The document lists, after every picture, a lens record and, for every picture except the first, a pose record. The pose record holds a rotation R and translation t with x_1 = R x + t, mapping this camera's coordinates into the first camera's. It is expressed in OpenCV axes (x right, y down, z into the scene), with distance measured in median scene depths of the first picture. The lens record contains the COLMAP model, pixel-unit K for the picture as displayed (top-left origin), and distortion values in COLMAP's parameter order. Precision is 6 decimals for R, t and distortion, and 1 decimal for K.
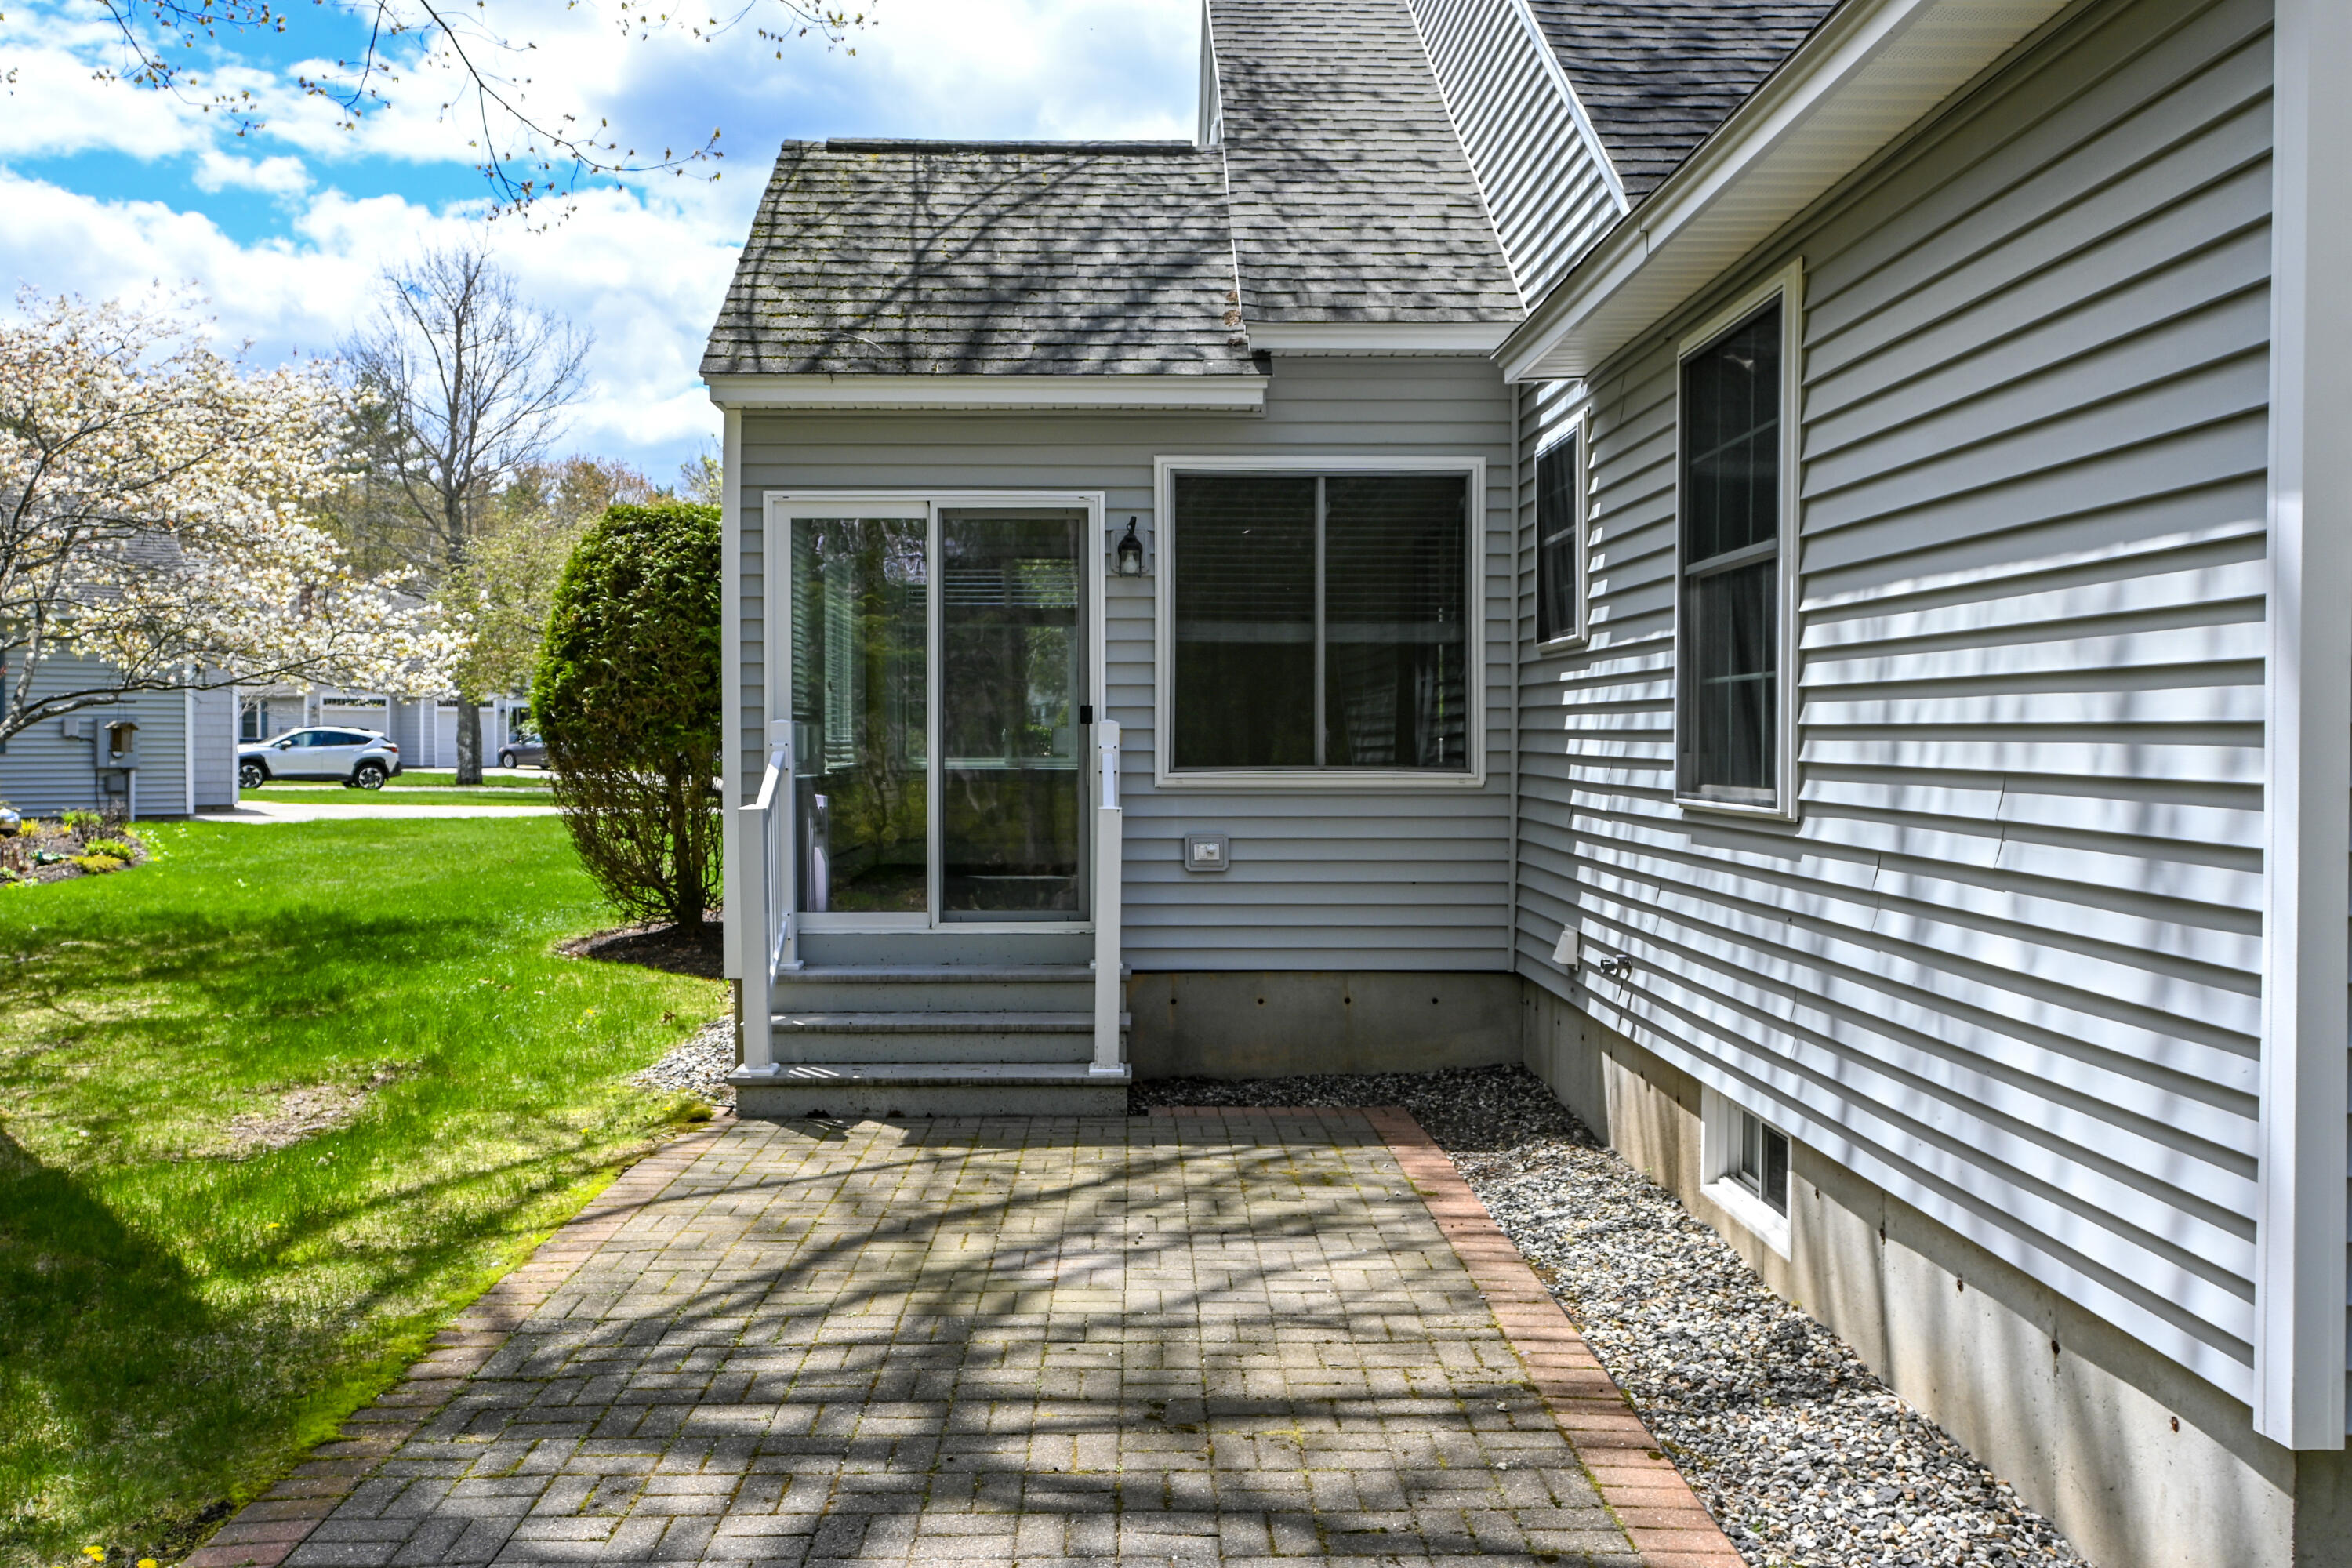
lens RADIAL K [[1793.1, 0, 1171.4], [0, 1793.1, 774.1], [0, 0, 1]] dist [0.002869, 0.000215]
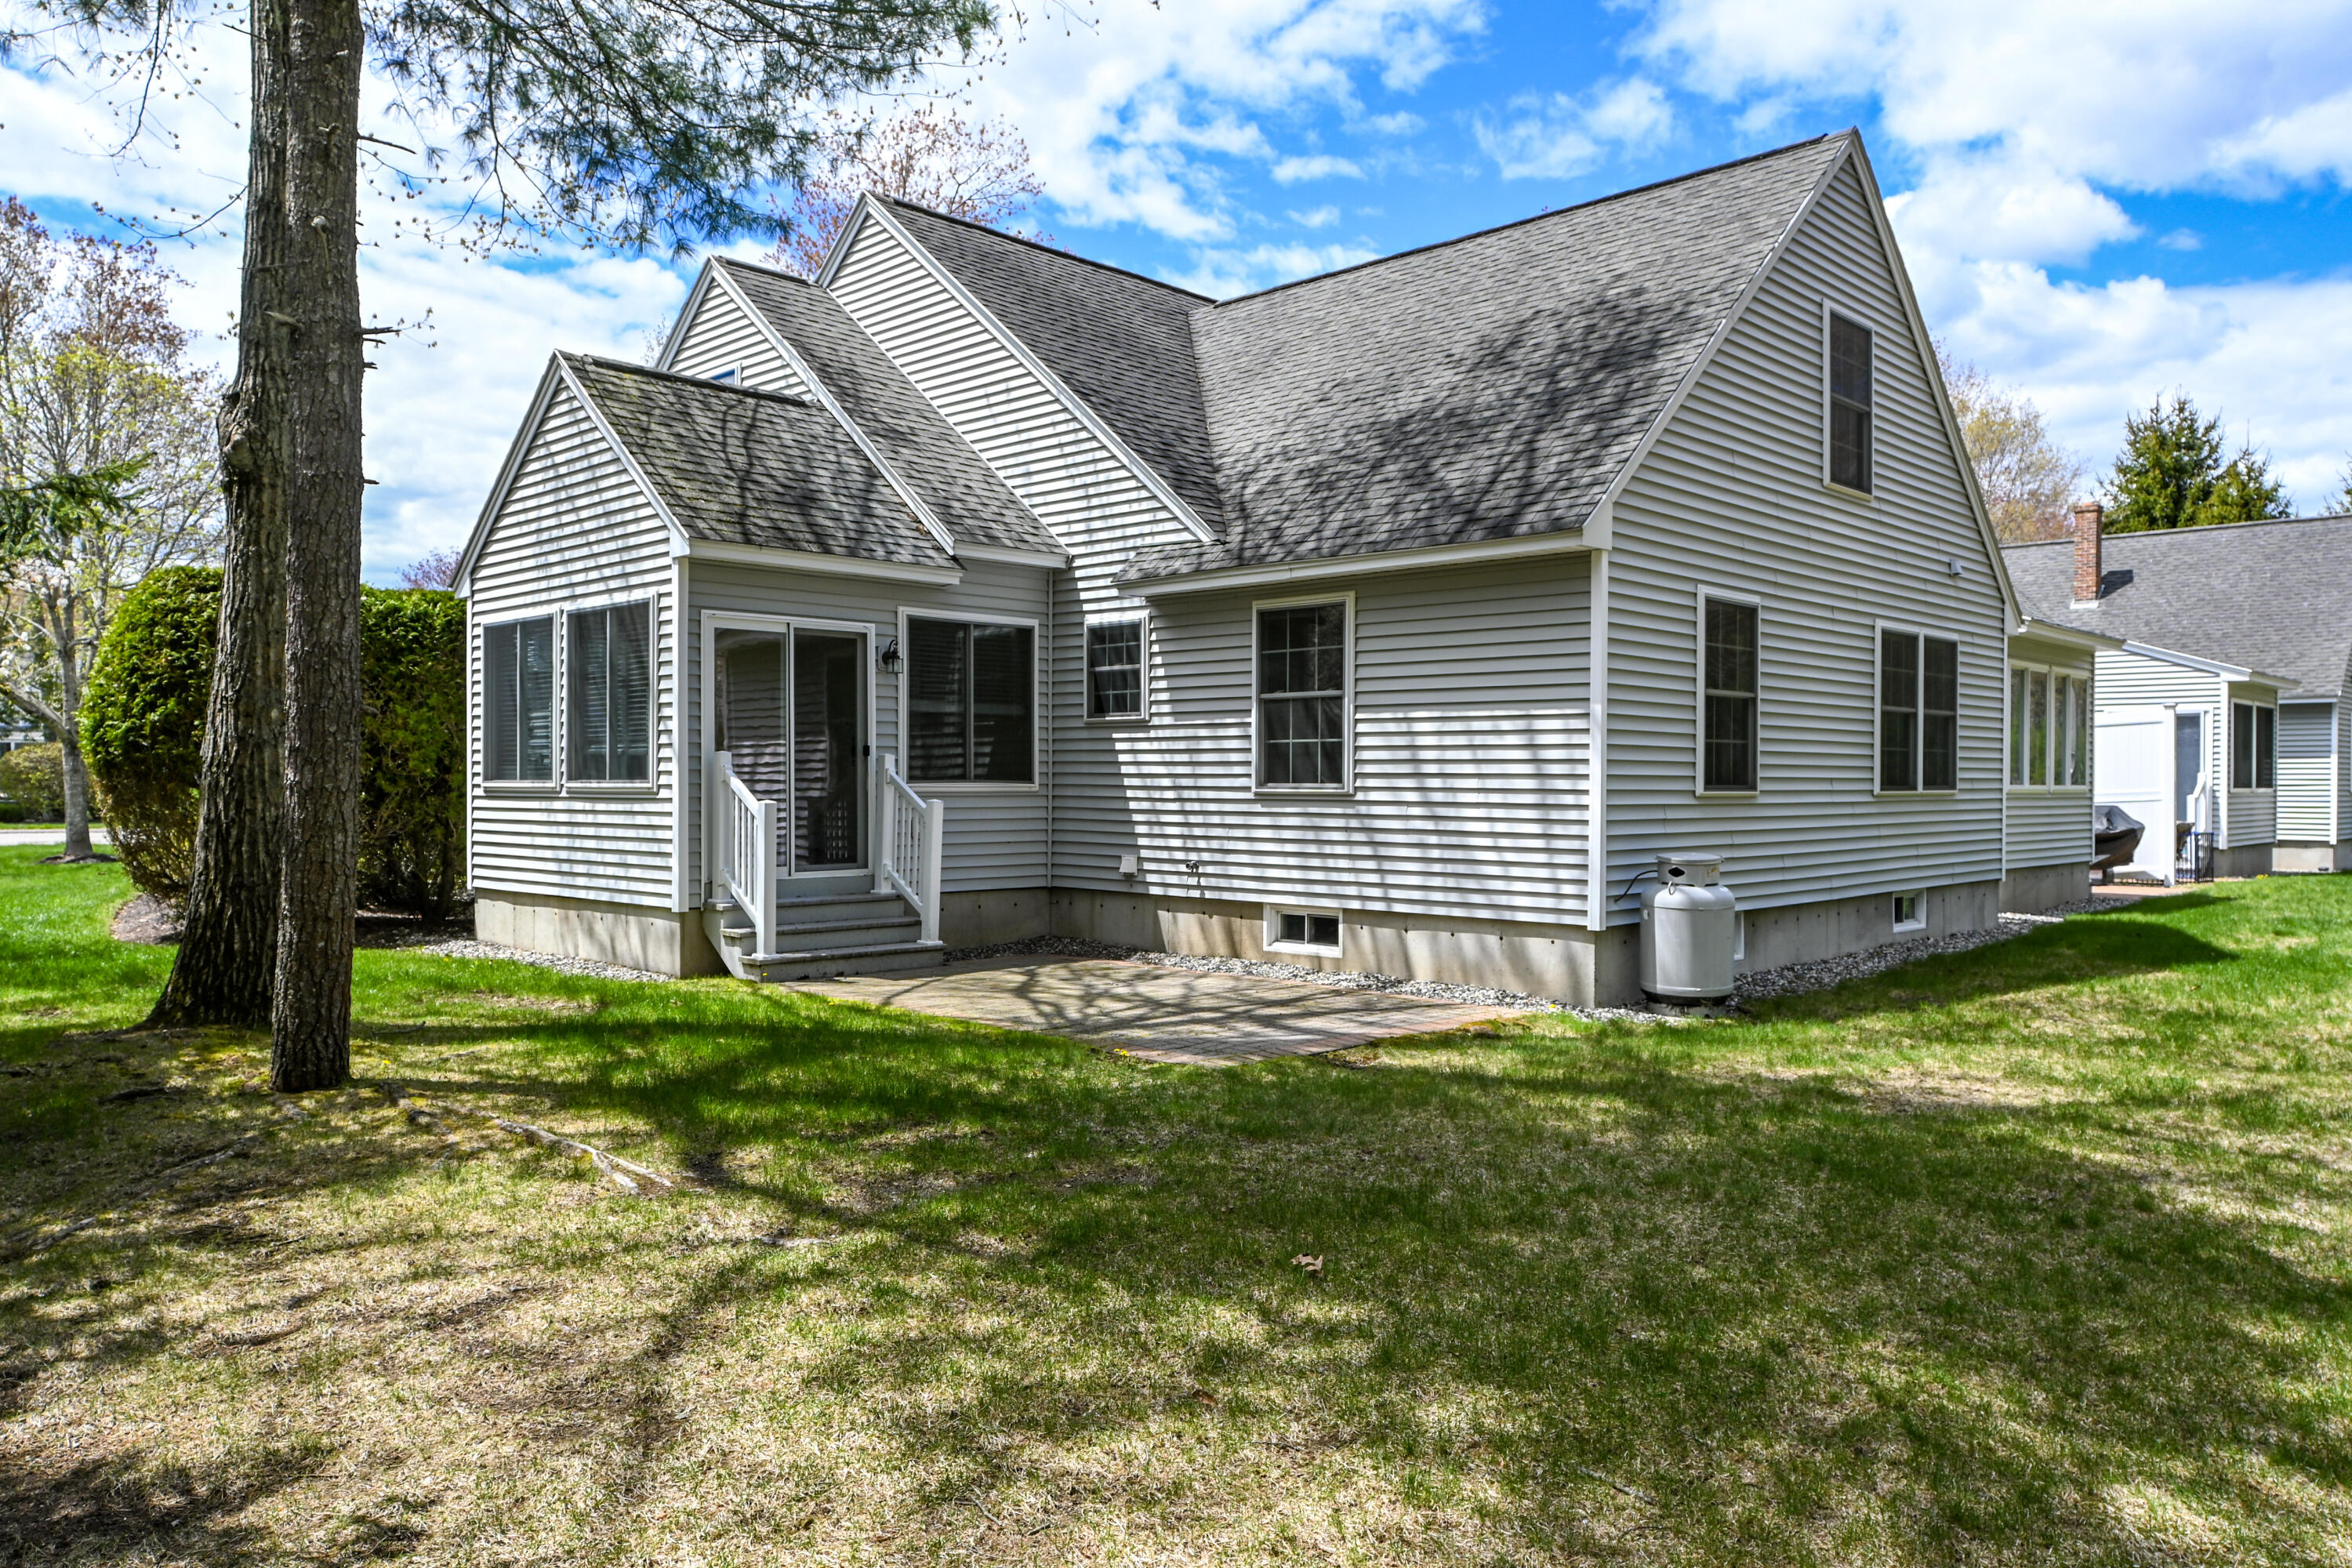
lens RADIAL K [[1575.9, 0, 1175.0], [0, 1575.9, 792.0], [0, 0, 1]] dist [0.005392, 0.000589]
pose [[0.708520, -0.003584, 0.705681, -1.013213], [0.011107, 0.999920, -0.006073, 0.022432], [-0.705603, 0.012141, 0.708503, -0.337313]]
